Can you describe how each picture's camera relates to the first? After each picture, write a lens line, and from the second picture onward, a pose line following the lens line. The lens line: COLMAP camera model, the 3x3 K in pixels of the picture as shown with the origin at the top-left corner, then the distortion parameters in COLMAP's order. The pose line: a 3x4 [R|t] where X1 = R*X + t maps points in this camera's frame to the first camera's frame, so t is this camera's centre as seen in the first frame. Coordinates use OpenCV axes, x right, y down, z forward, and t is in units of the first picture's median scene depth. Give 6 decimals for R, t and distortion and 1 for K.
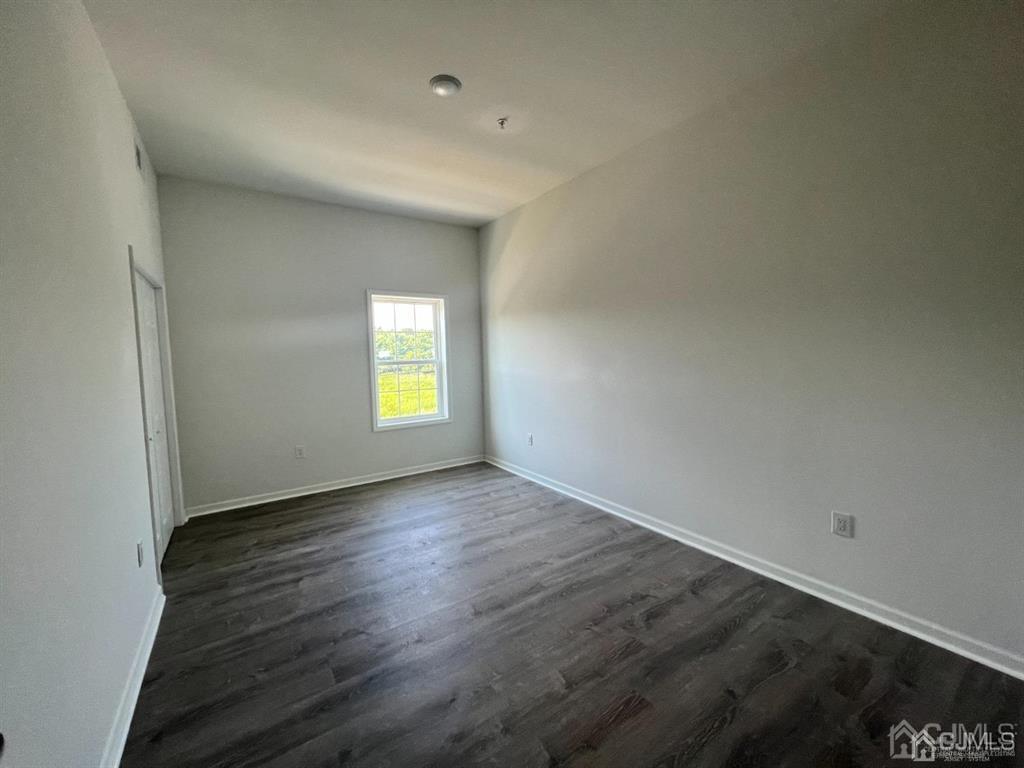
lens RADIAL K [[408.7, 0, 509.4], [0, 408.7, 379.2], [0, 0, 1]] dist [0.002044, 0.000338]
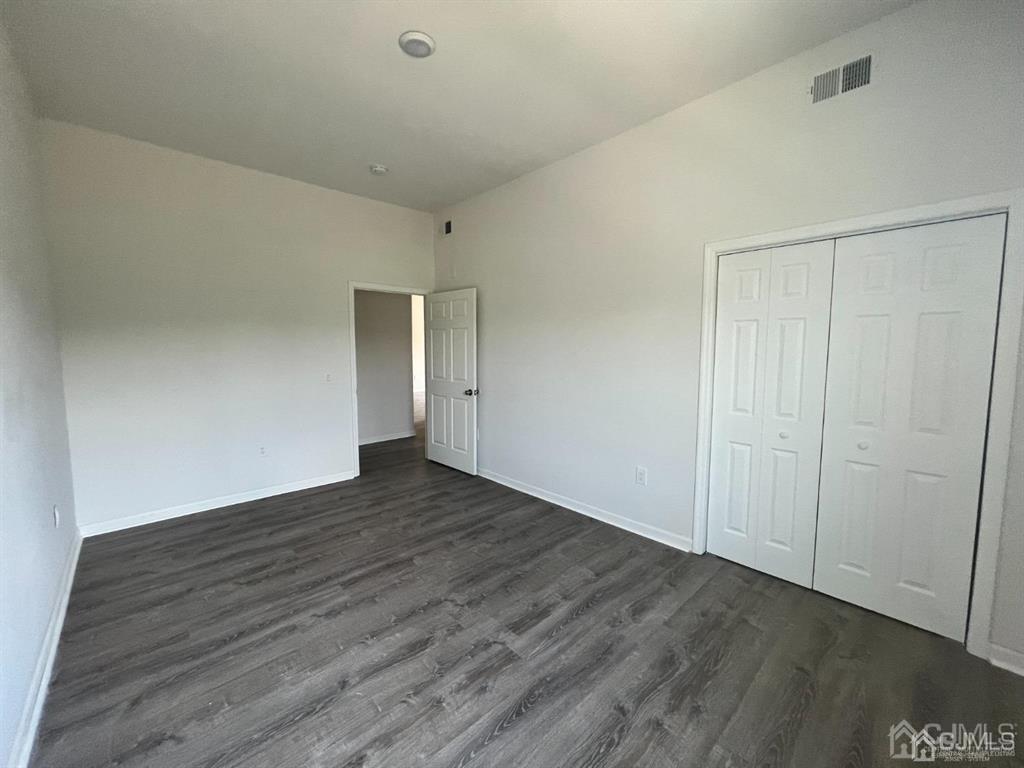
lens RADIAL K [[408.7, 0, 509.4], [0, 408.7, 379.2], [0, 0, 1]] dist [0.002044, 0.000338]
pose [[-0.988331, 0.039668, -0.147063, -0.178867], [0.017281, 0.988462, 0.150481, -0.116711], [0.151336, 0.146184, -0.977613, 1.817048]]
